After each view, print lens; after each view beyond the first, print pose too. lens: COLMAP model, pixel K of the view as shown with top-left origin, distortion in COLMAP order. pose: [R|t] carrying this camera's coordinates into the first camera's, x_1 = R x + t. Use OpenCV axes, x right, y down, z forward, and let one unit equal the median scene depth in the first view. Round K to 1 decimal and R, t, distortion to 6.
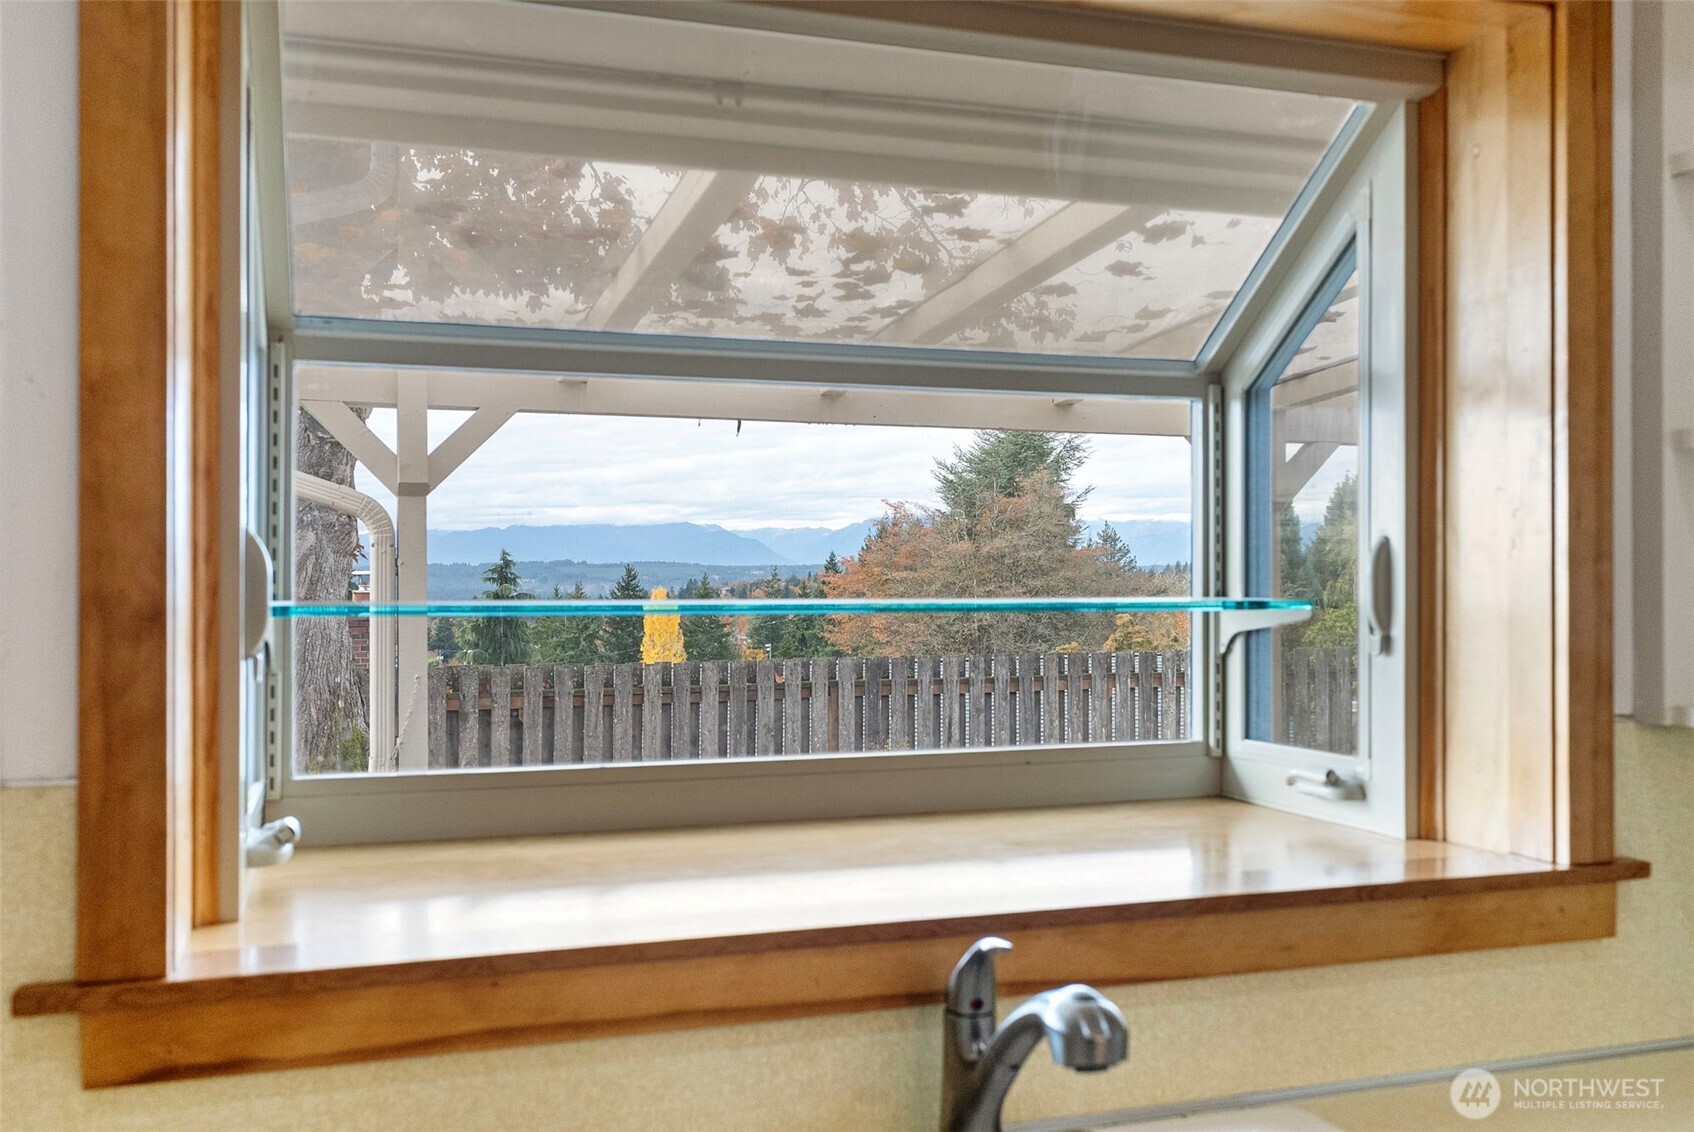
lens RADIAL K [[1505.1, 0, 847.9], [0, 1505.1, 593.0], [0, 0, 1]] dist [0.002613, 0.005287]
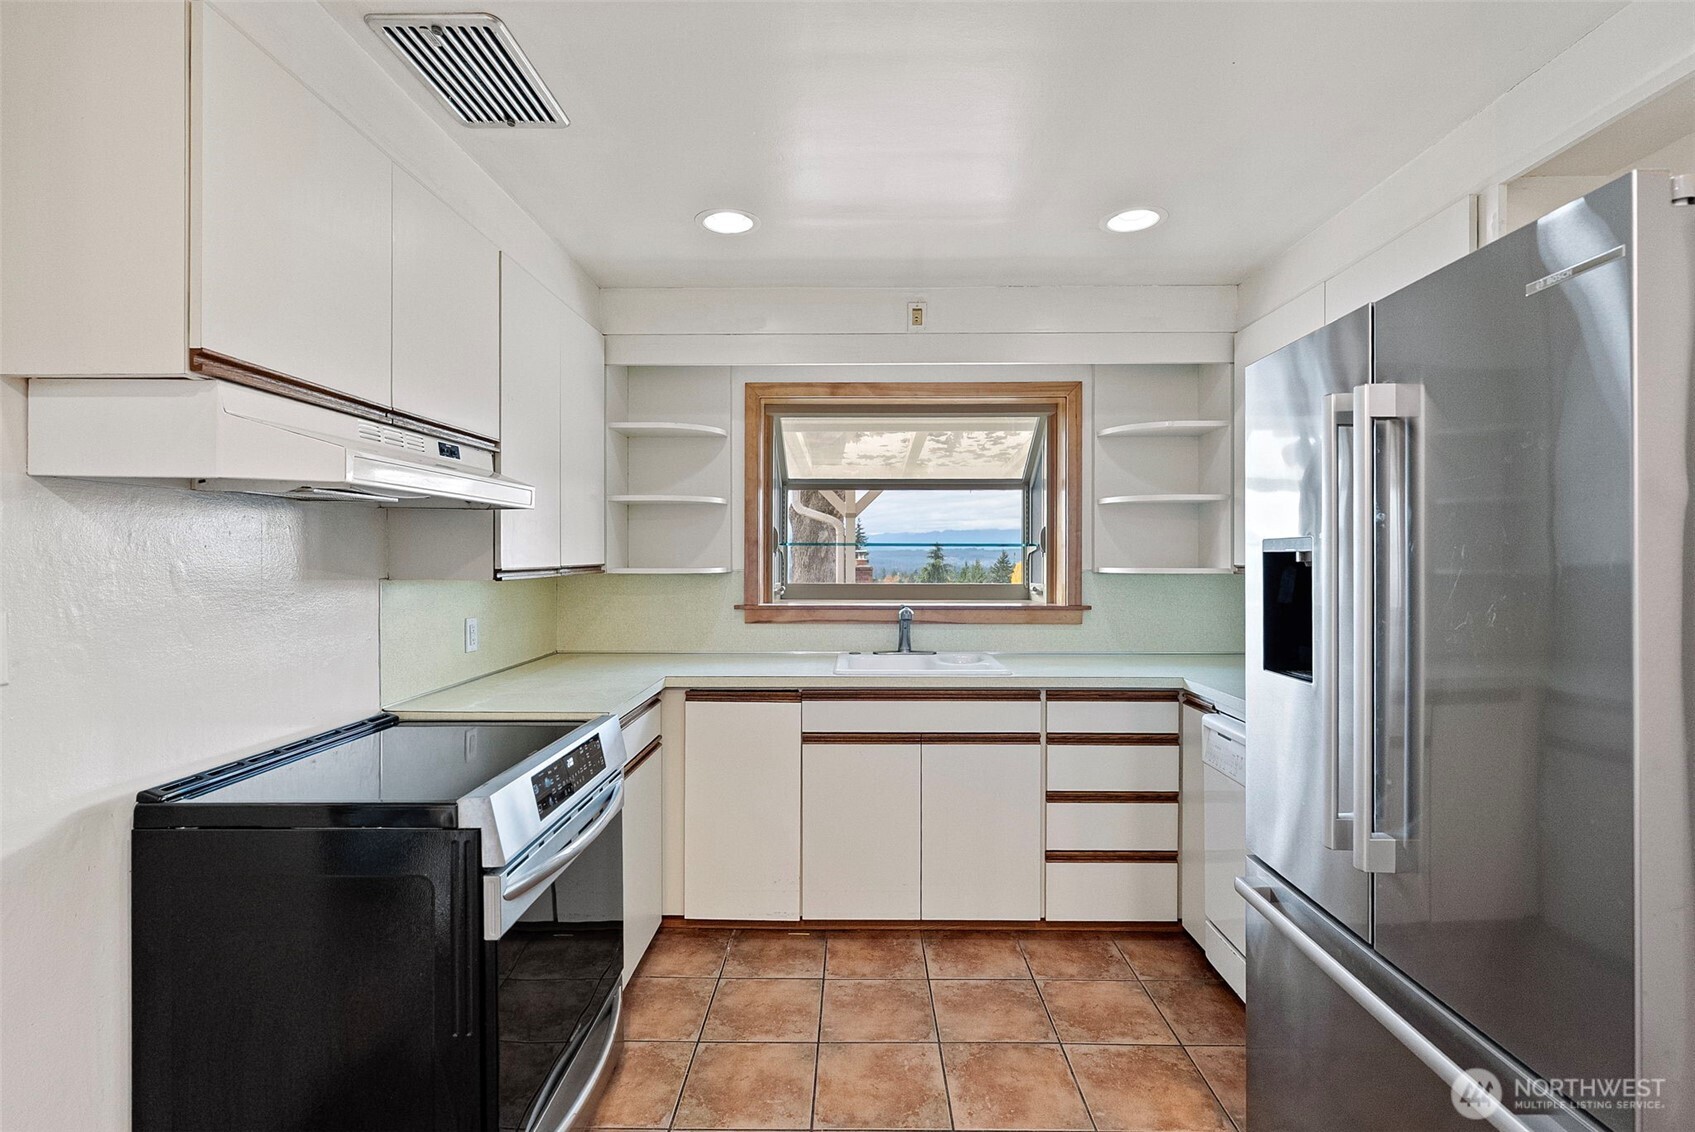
lens RADIAL K [[779.6, 0, 840.9], [0, 779.6, 574.2], [0, 0, 1]] dist [-0.012423, 0.000734]
pose [[0.940204, 0.013097, -0.340361, 0.627602], [-0.008811, 0.999861, 0.014137, 0.070541], [0.340499, -0.010293, 0.940189, -1.237275]]
